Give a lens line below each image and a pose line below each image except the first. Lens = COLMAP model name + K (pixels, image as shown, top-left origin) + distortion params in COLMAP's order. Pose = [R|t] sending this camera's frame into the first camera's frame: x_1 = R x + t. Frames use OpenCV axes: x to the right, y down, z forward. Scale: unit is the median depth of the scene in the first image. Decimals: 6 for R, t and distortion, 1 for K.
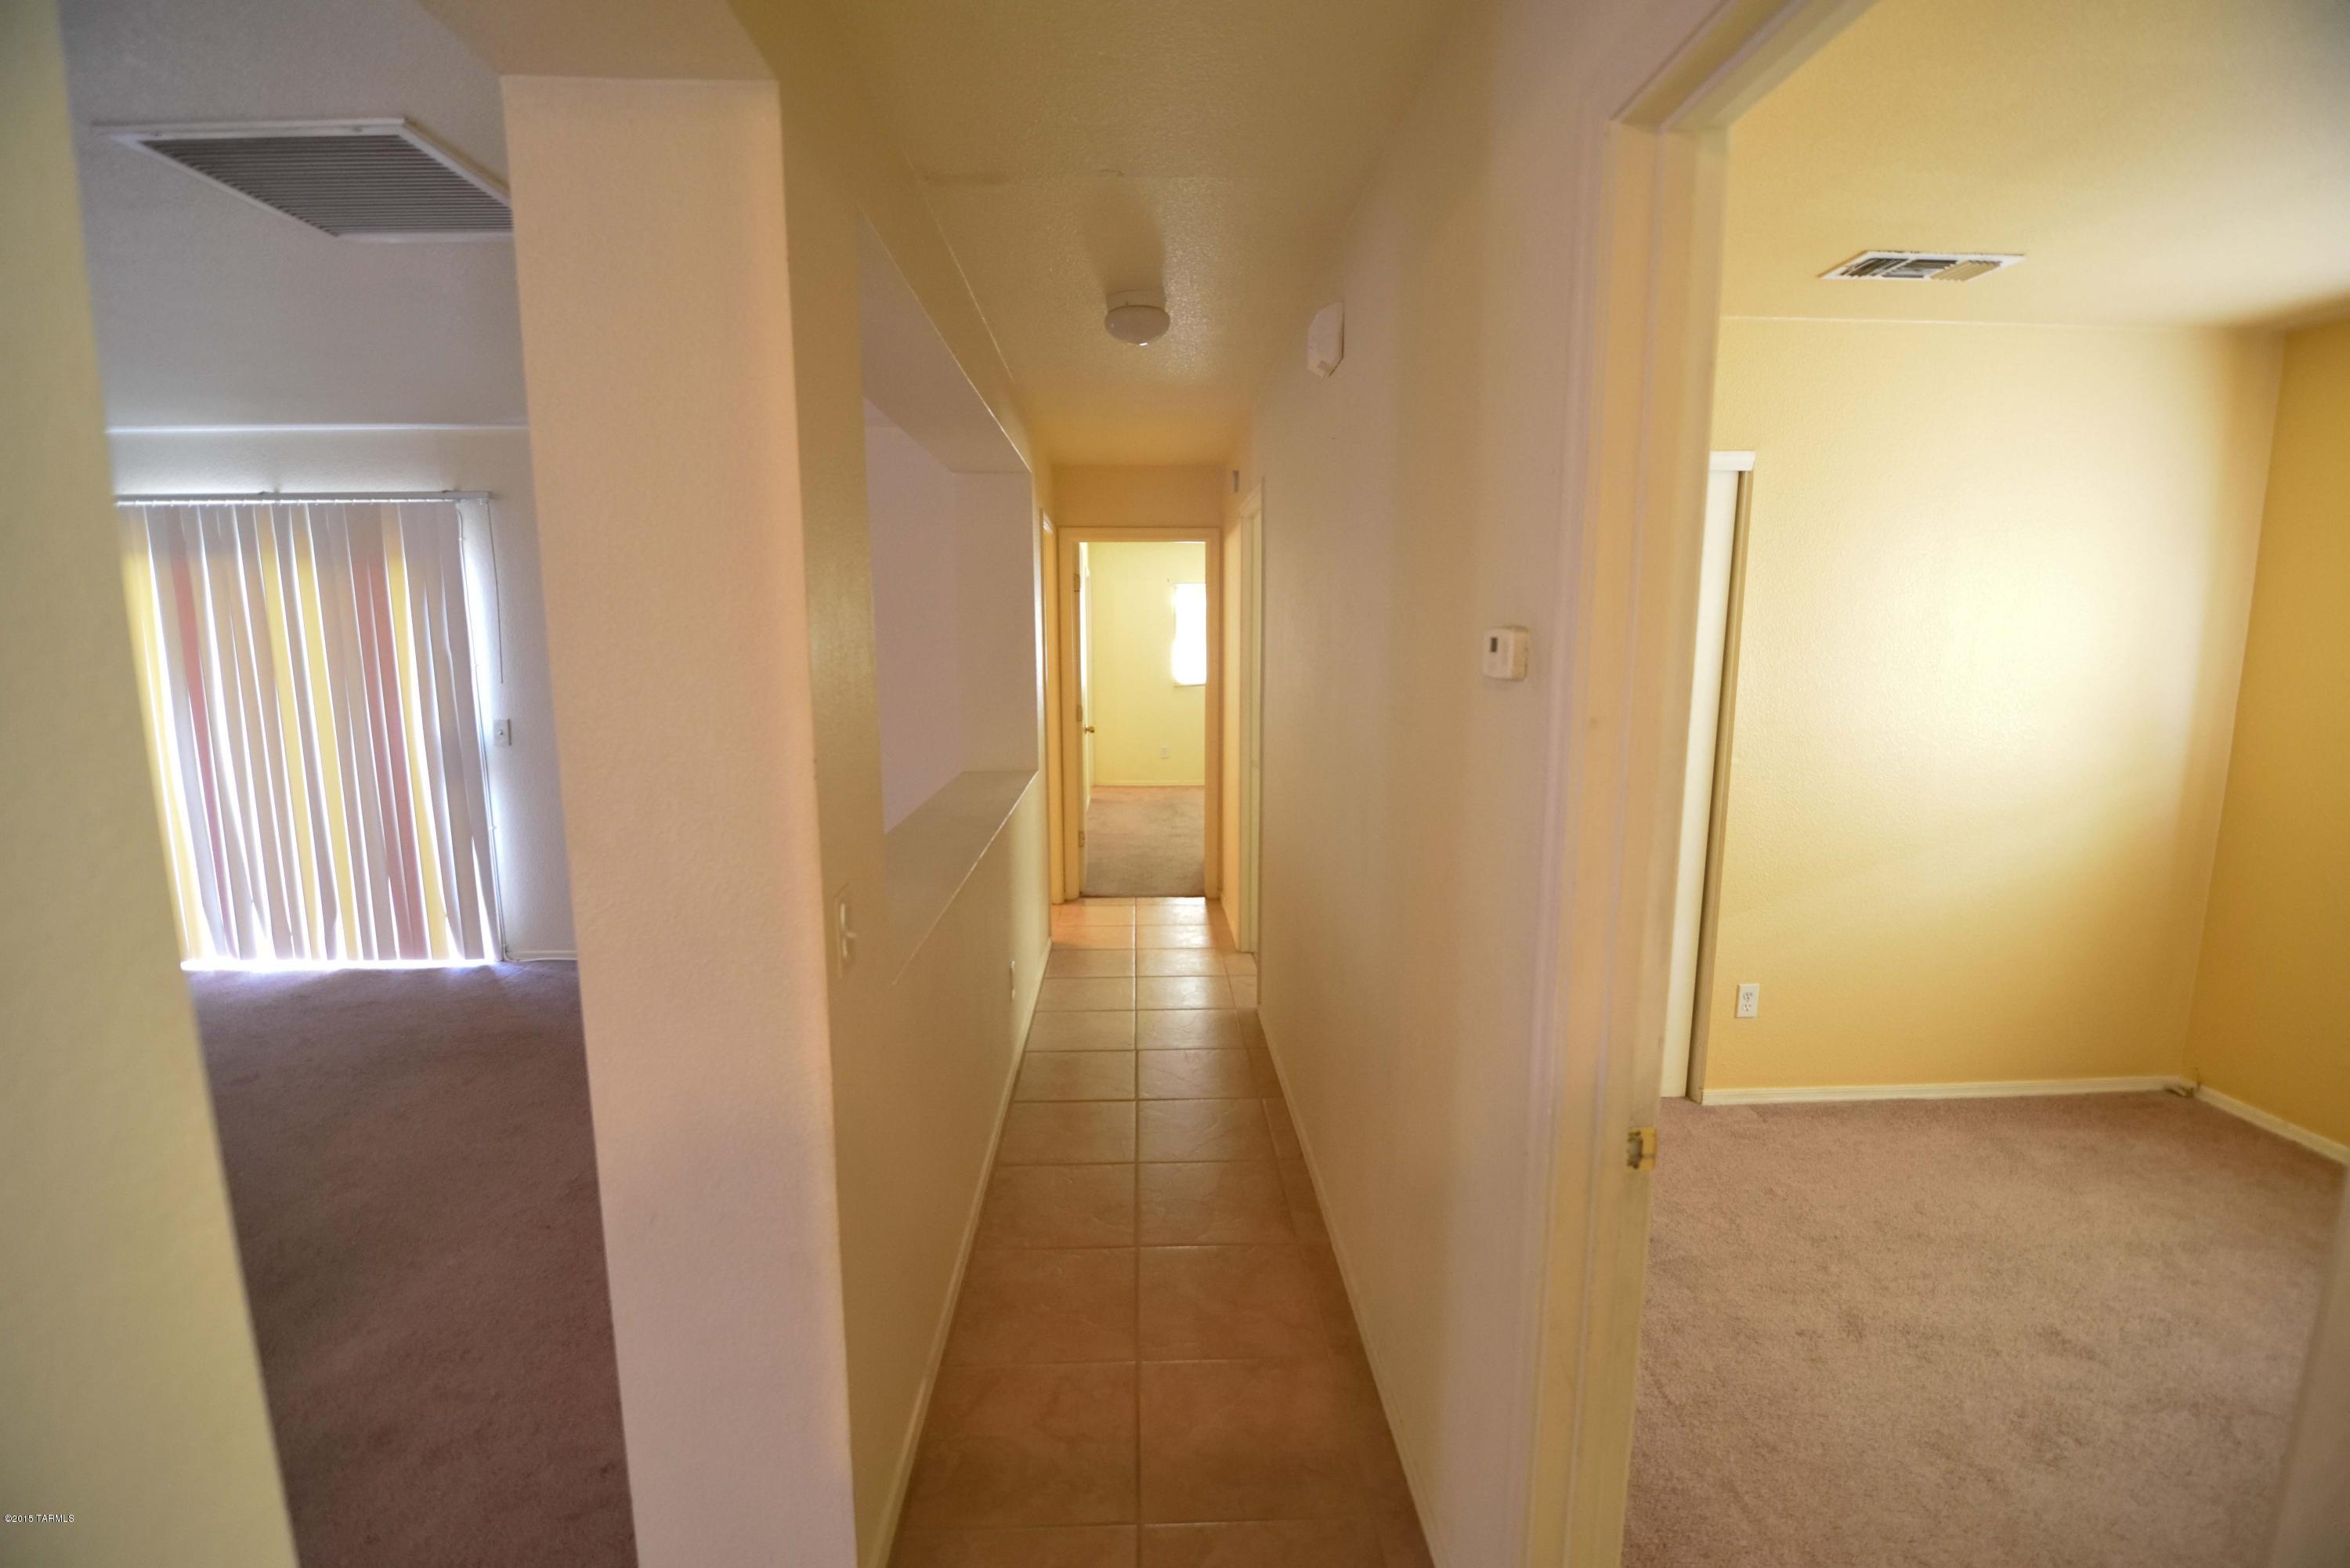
lens RADIAL K [[1048.2, 0, 1175.0], [0, 1048.2, 784.0], [0, 0, 1]] dist [-0.002335, -0.008363]
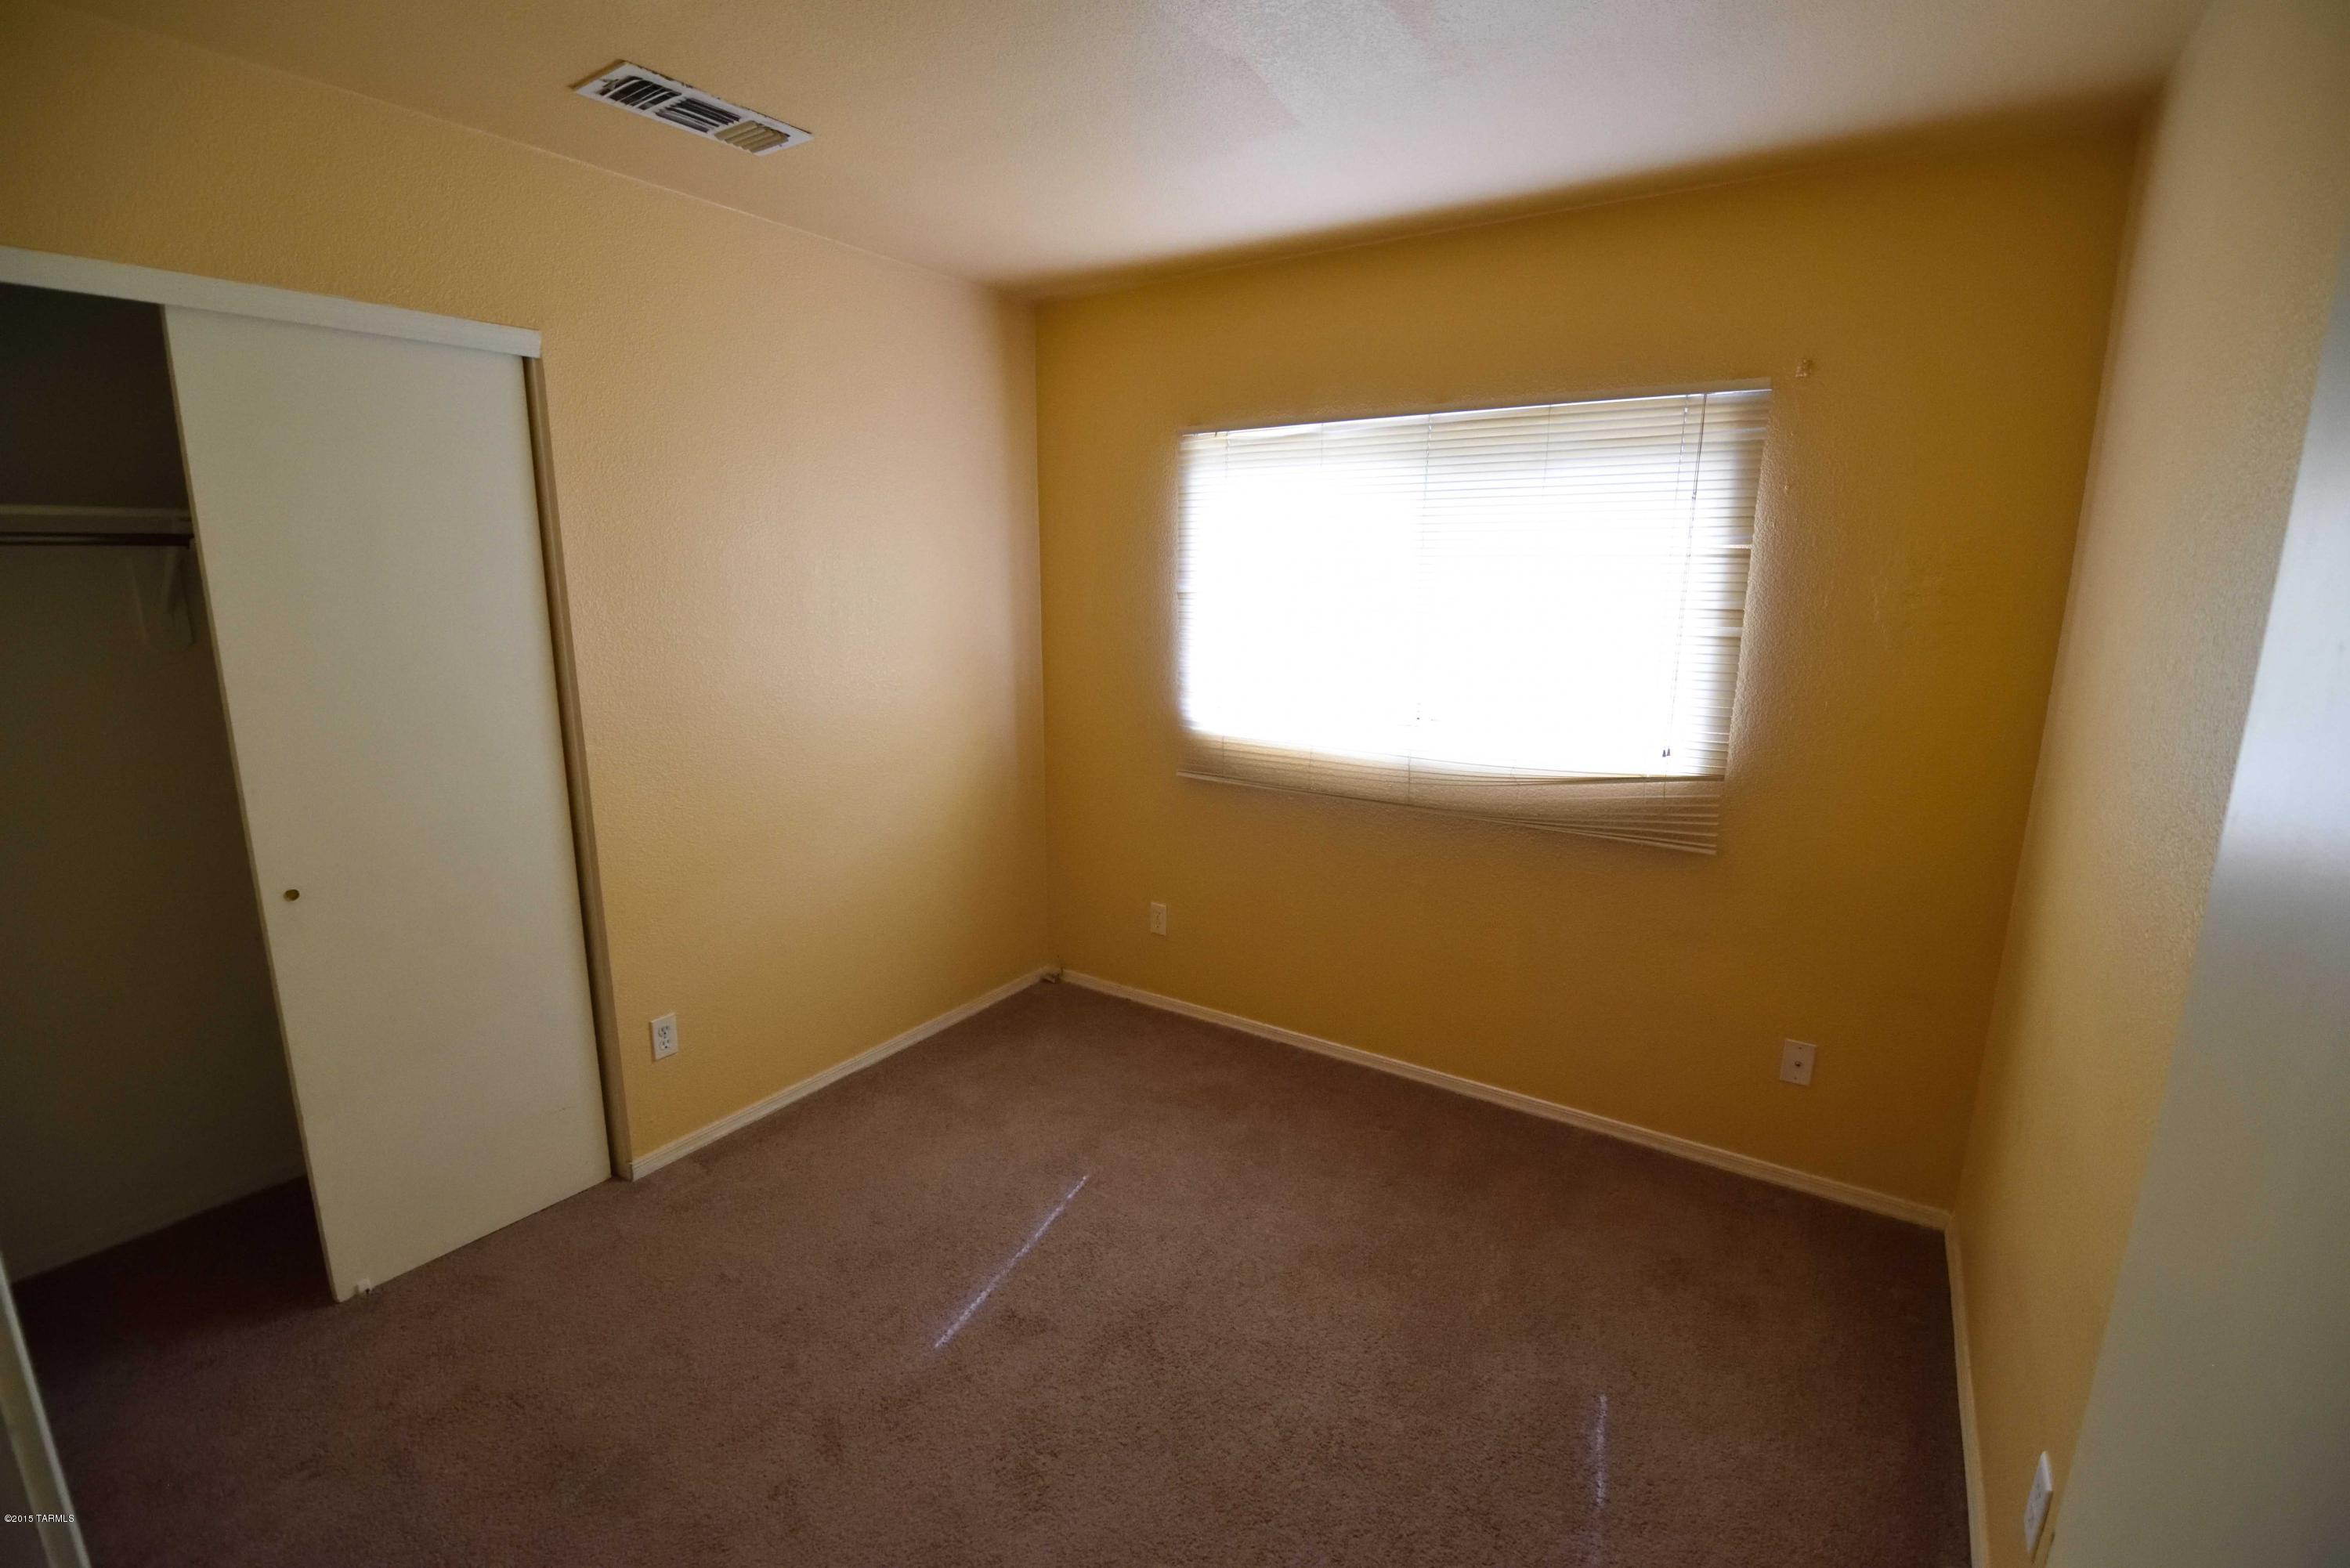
lens RADIAL K [[1048.2, 0, 1175.0], [0, 1048.2, 784.0], [0, 0, 1]] dist [-0.002335, -0.008363]
pose [[0.585729, -0.166302, 0.793262, 0.185582], [0.115697, 0.985856, 0.121249, -0.042648], [-0.802207, 0.020759, 0.596685, 0.215068]]
